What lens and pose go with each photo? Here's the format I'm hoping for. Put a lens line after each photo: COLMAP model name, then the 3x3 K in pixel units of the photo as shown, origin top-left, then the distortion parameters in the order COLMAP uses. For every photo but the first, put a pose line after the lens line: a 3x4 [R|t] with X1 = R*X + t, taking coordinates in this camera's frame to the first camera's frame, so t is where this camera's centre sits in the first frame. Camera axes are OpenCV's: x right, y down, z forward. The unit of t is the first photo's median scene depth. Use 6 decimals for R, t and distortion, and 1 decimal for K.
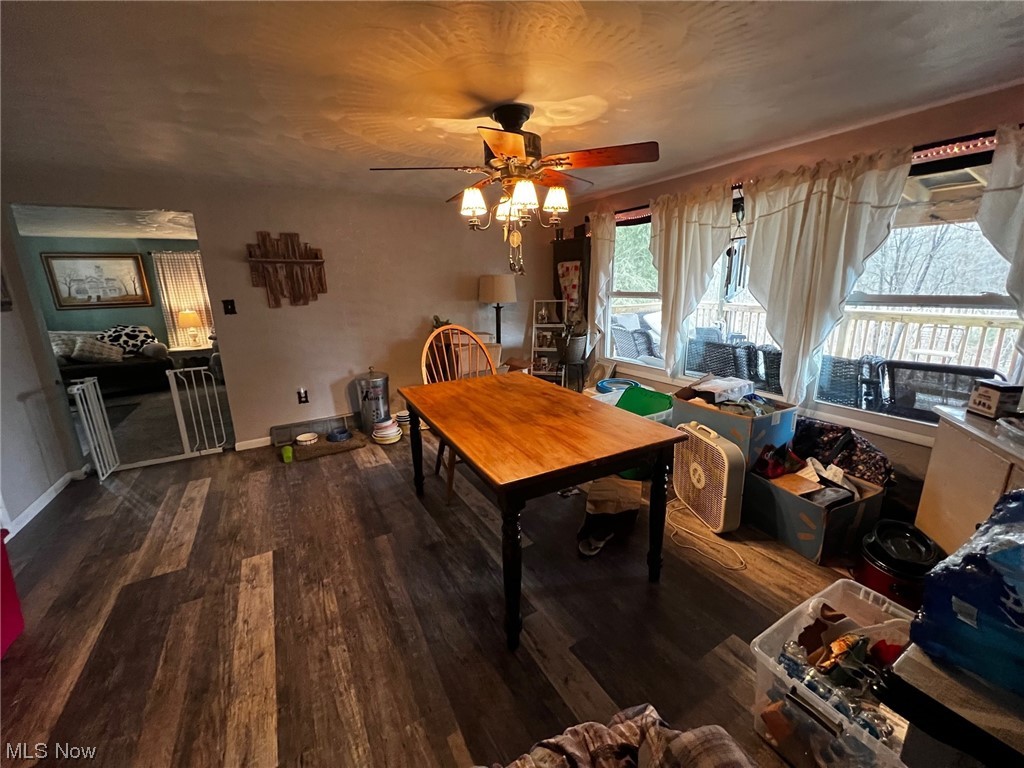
lens RADIAL K [[412.3, 0, 512.9], [0, 412.3, 383.6], [0, 0, 1]] dist [-0.000913, 0.000271]
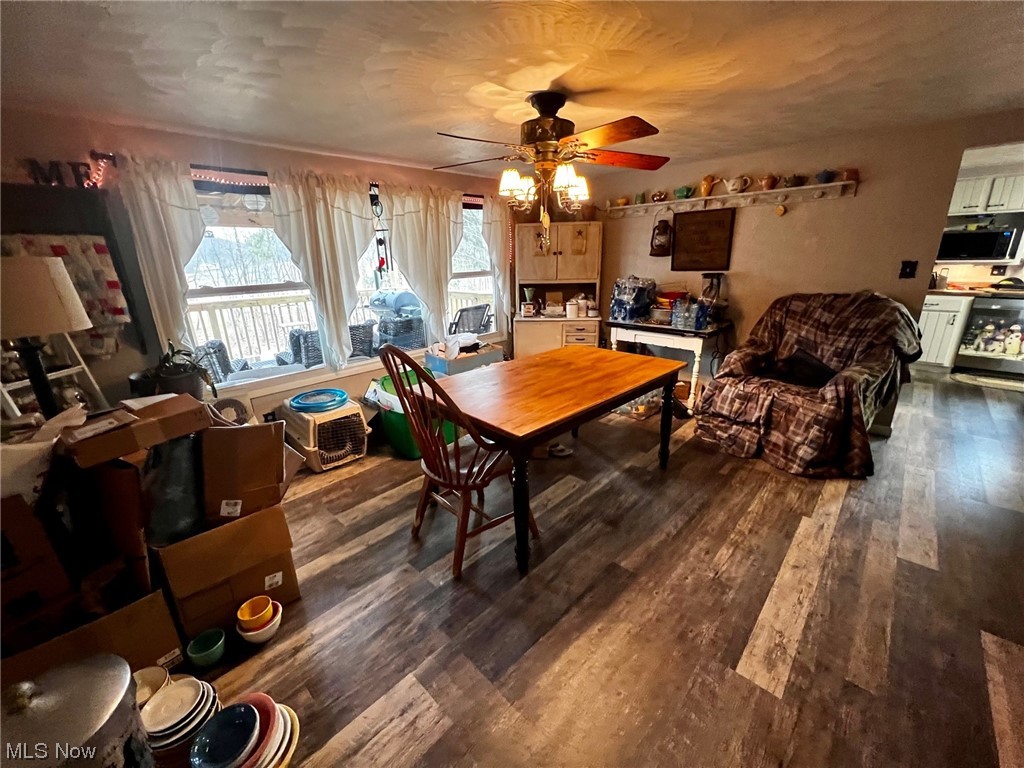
lens RADIAL K [[412.3, 0, 510.0], [0, 412.3, 383.8], [0, 0, 1]] dist [-0.000913, 0.000271]
pose [[-0.276497, -0.258356, 0.925636, -1.019551], [0.263459, 0.905906, 0.331547, -0.330068], [-0.924196, 0.335539, -0.182414, 1.360820]]
